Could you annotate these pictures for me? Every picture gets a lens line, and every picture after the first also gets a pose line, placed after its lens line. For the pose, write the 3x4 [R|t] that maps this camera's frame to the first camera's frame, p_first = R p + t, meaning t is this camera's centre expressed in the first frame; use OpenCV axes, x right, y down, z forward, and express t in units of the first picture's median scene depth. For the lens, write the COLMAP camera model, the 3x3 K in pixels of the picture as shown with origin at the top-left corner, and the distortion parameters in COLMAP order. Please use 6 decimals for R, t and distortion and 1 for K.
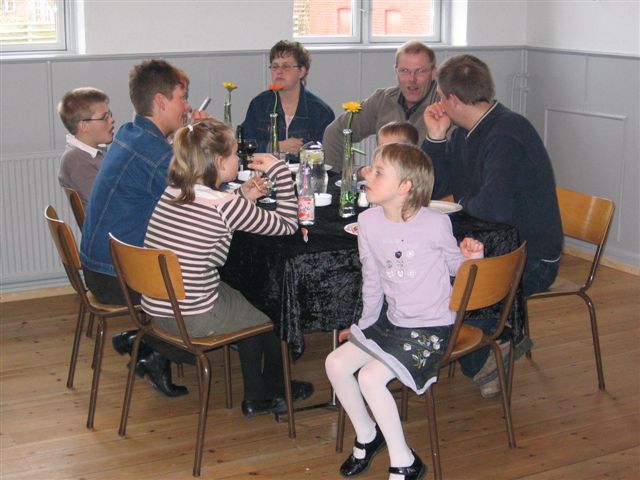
lens RADIAL K [[1157.3, 0, 320.0], [0, 1157.3, 240.0], [0, 0, 1]] dist [-0.130210, -0.055566]
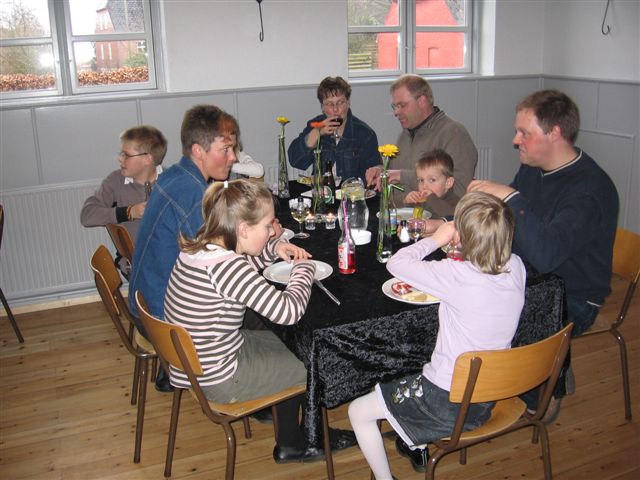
lens RADIAL K [[702.4, 0, 320.0], [0, 702.4, 240.0], [0, 0, 1]] dist [-0.097264, 0.001251]
pose [[0.994936, -0.002997, -0.100464, 0.027049], [0.009768, 0.997707, 0.066972, -0.073190], [0.100033, -0.067614, 0.992684, 0.378975]]
